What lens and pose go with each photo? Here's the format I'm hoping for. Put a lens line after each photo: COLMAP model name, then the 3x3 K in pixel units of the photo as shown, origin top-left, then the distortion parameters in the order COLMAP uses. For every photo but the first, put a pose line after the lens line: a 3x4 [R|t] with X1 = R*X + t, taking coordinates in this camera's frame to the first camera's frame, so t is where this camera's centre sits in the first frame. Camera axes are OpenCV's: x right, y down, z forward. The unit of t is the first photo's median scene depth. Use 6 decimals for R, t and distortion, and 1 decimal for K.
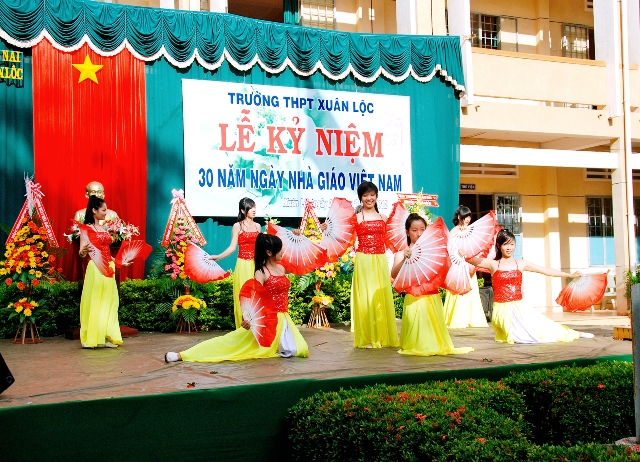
lens RADIAL K [[839.1, 0, 319.8], [0, 839.1, 248.2], [0, 0, 1]] dist [0.011177, 0.115455]
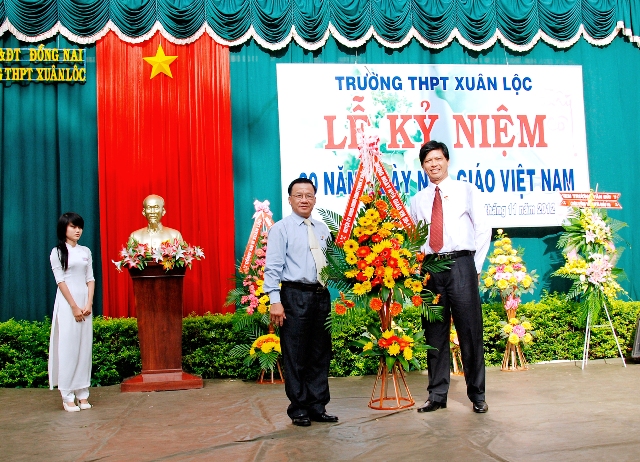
lens RADIAL K [[814.9, 0, 335.2], [0, 814.9, 262.4], [0, 0, 1]] dist [-0.094850, 0.066813]
pose [[0.958603, -0.026795, -0.283483, 0.101961], [0.025792, 0.999641, -0.007271, -0.003437], [0.283576, -0.000342, 0.958950, 0.257175]]
